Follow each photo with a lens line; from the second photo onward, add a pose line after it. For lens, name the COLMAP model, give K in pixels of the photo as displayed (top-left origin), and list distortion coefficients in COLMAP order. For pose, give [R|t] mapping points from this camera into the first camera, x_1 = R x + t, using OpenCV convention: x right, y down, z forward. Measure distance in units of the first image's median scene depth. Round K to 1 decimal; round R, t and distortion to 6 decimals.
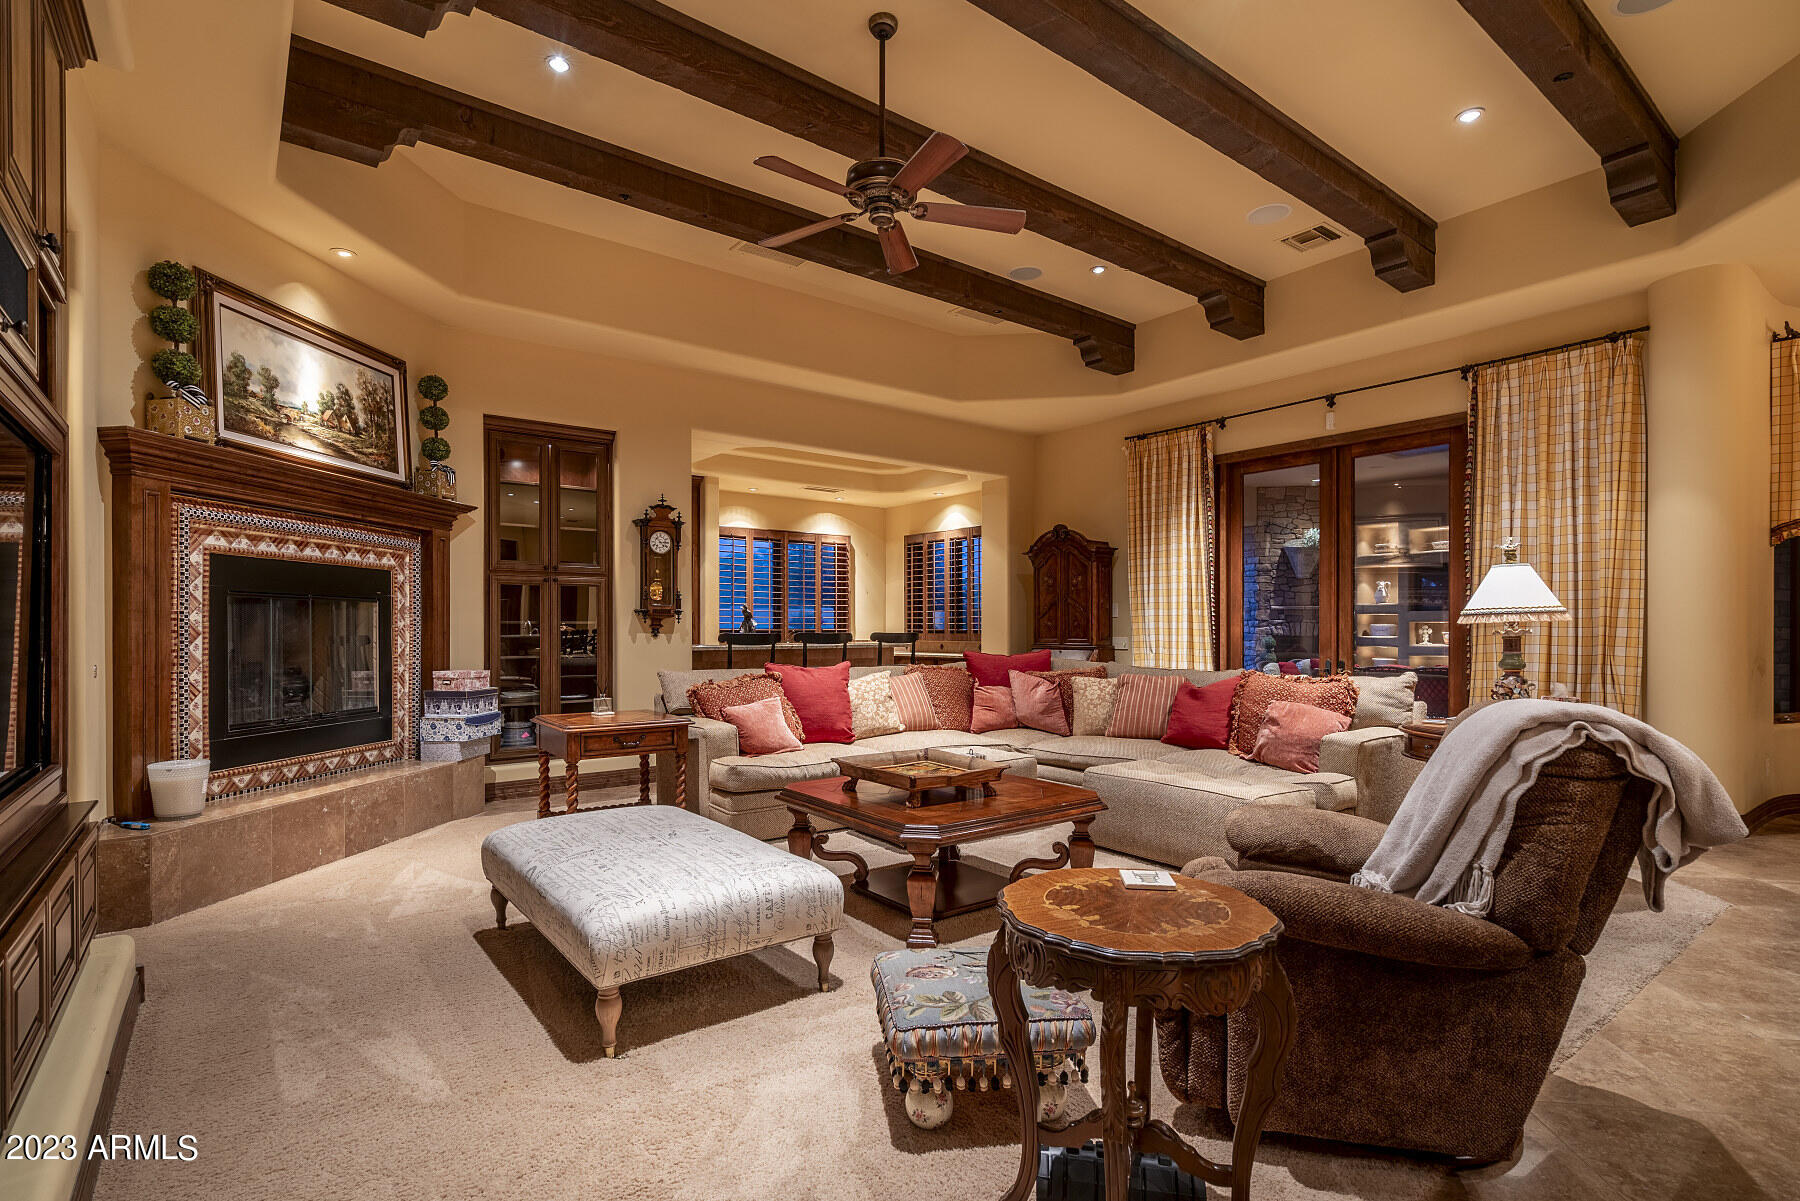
lens RADIAL K [[837.6, 0, 853.5], [0, 837.6, 629.1], [0, 0, 1]] dist [-0.001483, -0.000412]
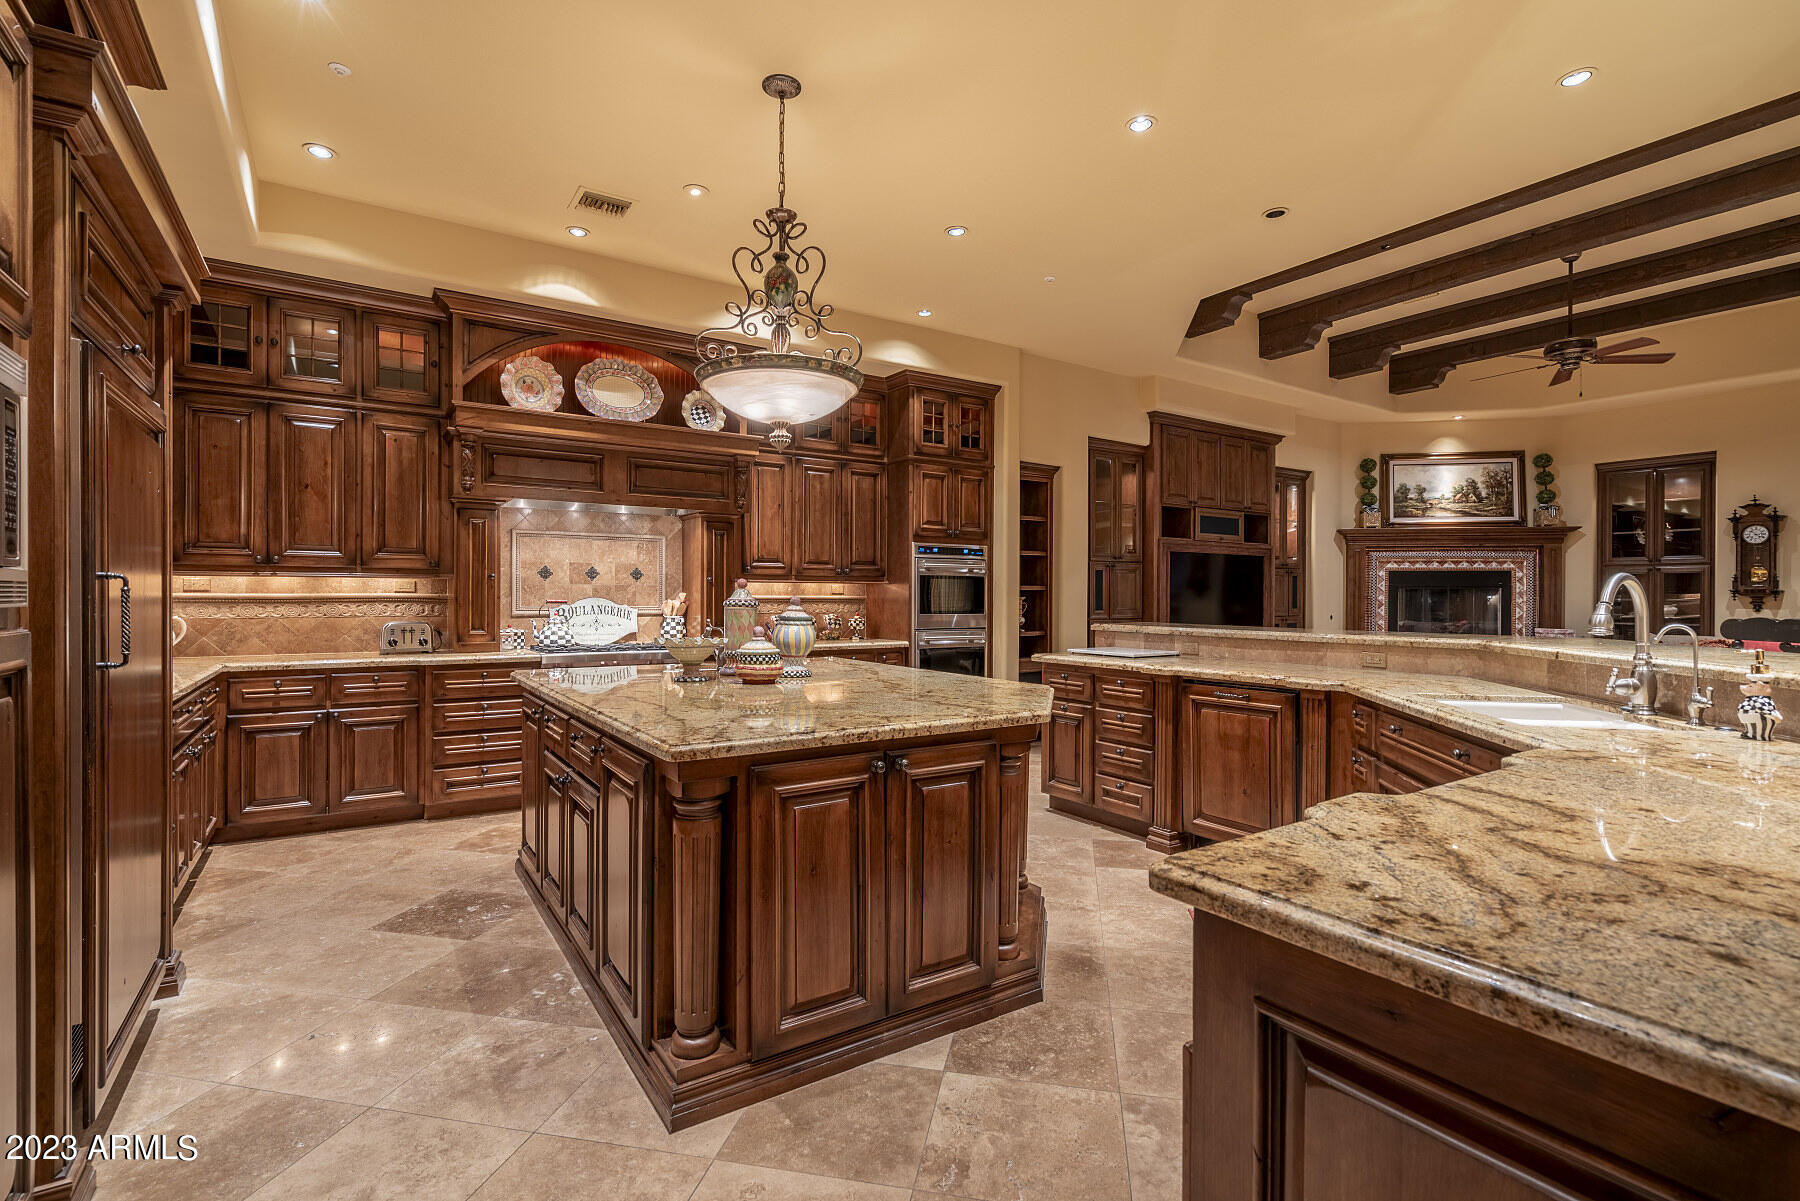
lens RADIAL K [[837.6, 0, 898.0], [0, 837.6, 603.2], [0, 0, 1]] dist [-0.001483, -0.000412]
pose [[-0.022372, 0.004420, -0.999740, 1.456676], [-0.009133, 0.999948, 0.004626, 0.002637], [0.999708, 0.009234, -0.022330, -0.305815]]
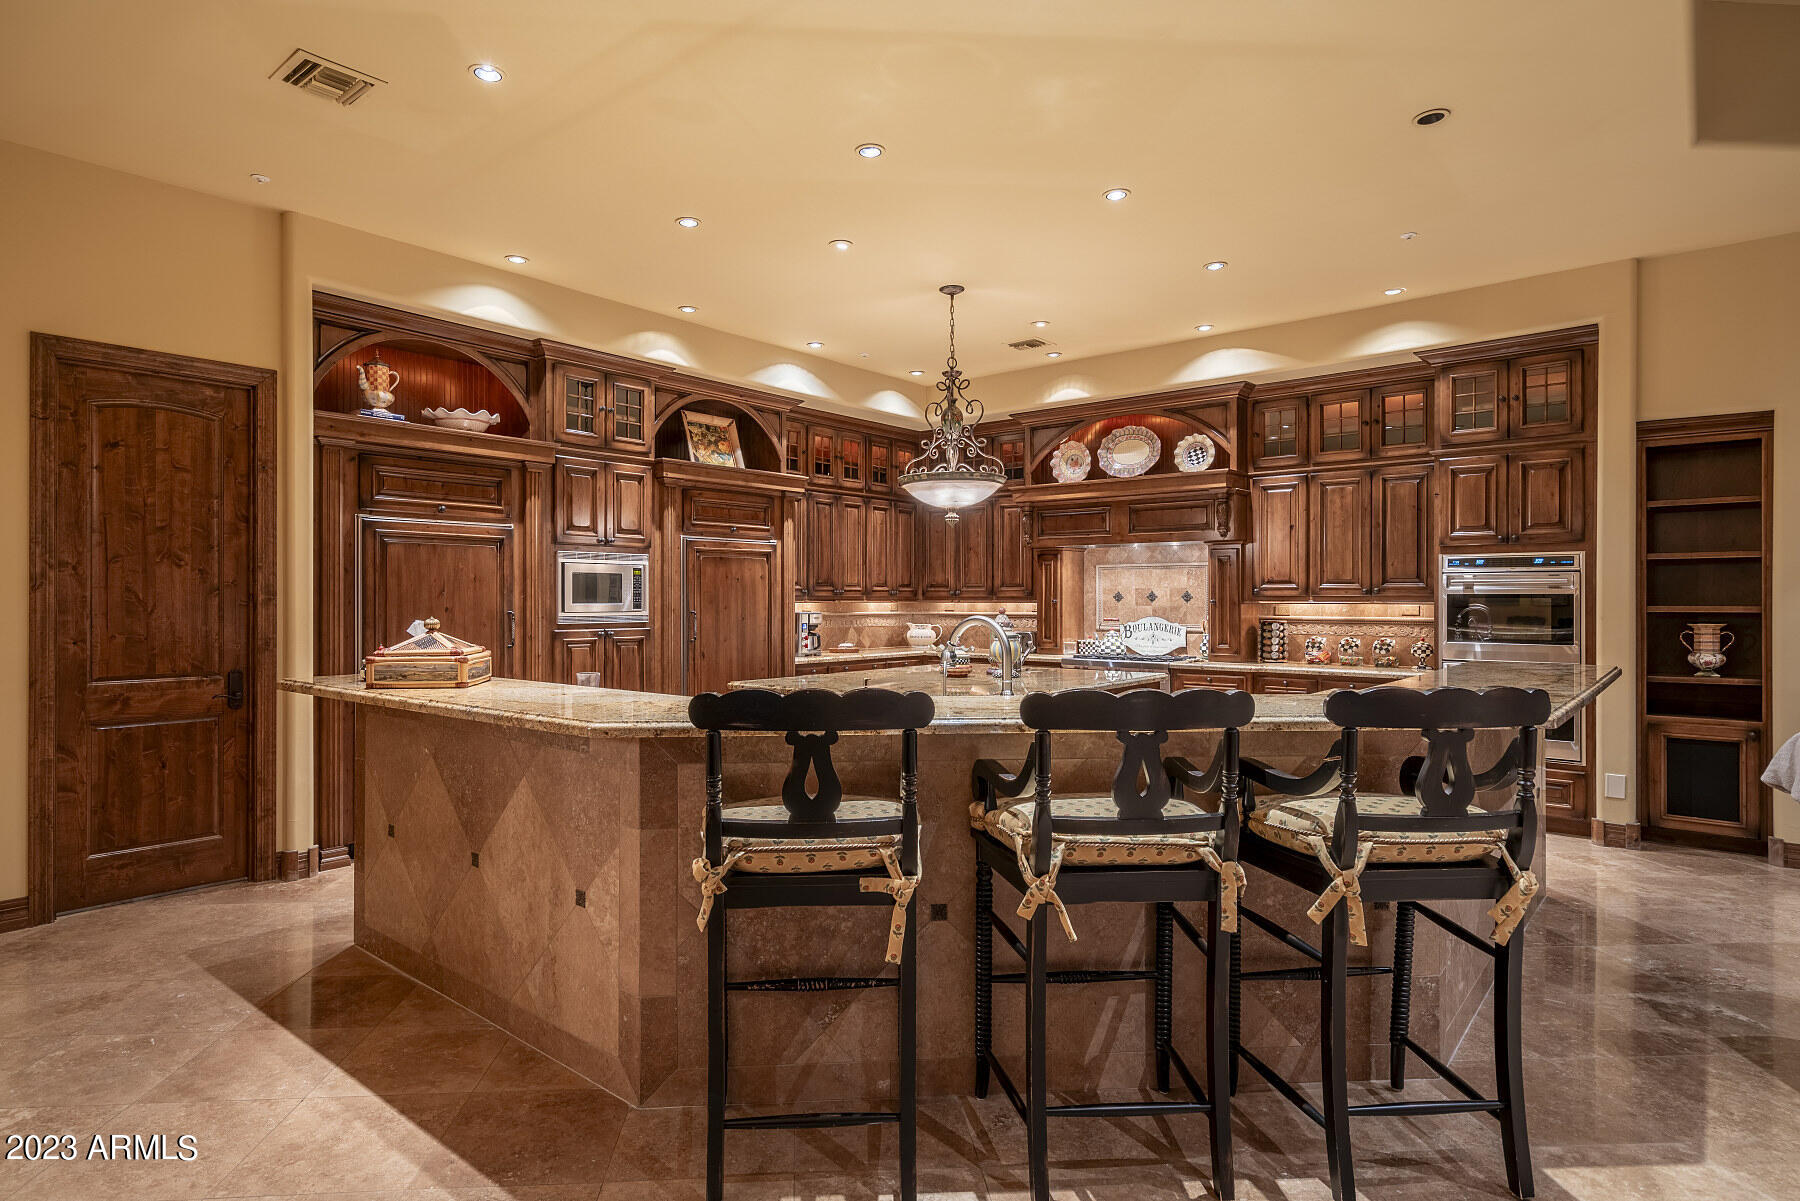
lens RADIAL K [[982.3, 0, 886.3], [0, 982.3, 598.3], [0, 0, 1]] dist [-0.002221, 0.000916]
pose [[-0.968203, -0.000179, -0.250166, 1.140335], [-0.002144, 0.999969, 0.007582, -0.040900], [0.250156, 0.007877, -0.968173, 0.801910]]
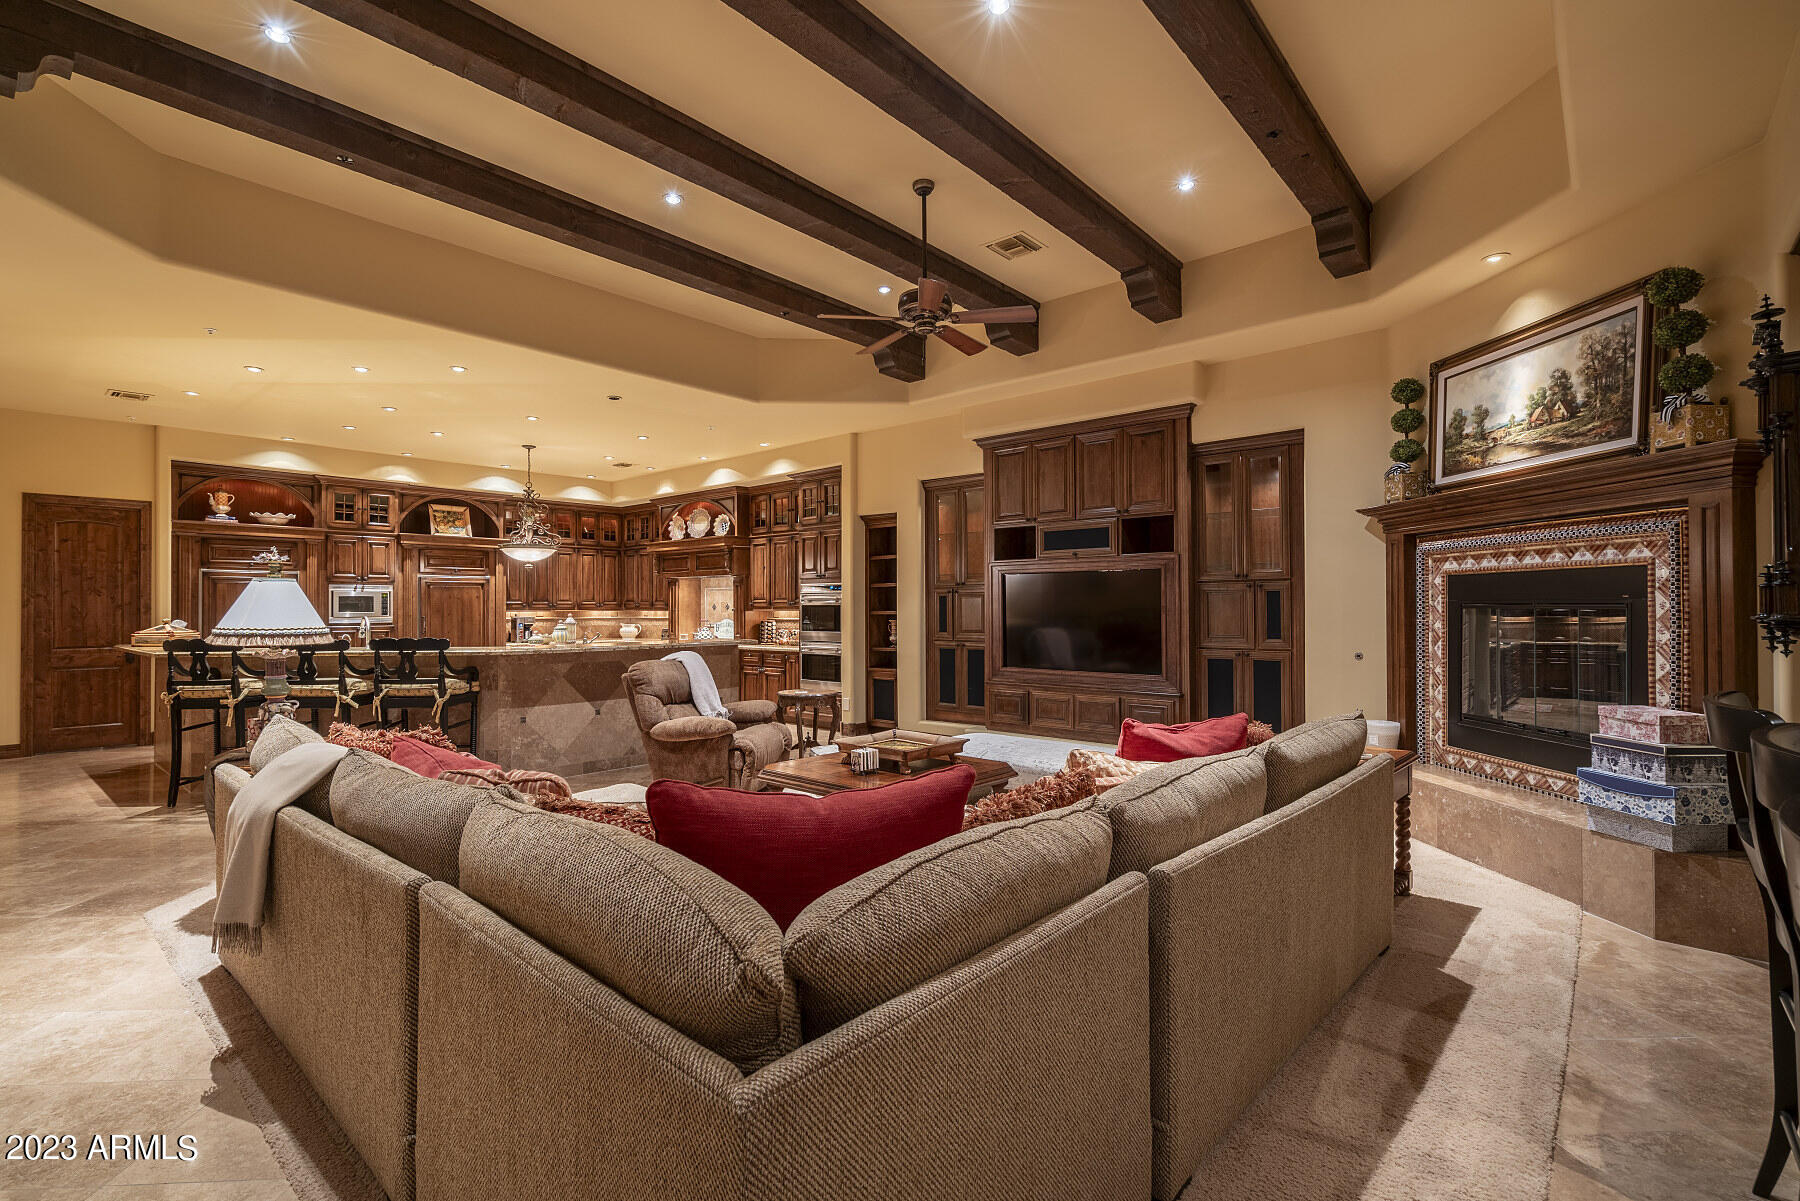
lens RADIAL K [[837.6, 0, 902.3], [0, 837.6, 600.1], [0, 0, 1]] dist [-0.001483, -0.000412]
pose [[-0.973957, 0.002394, -0.226720, 0.299487], [0.002885, 0.999994, -0.001834, -0.046309], [0.226715, -0.002440, -0.973958, 1.821218]]
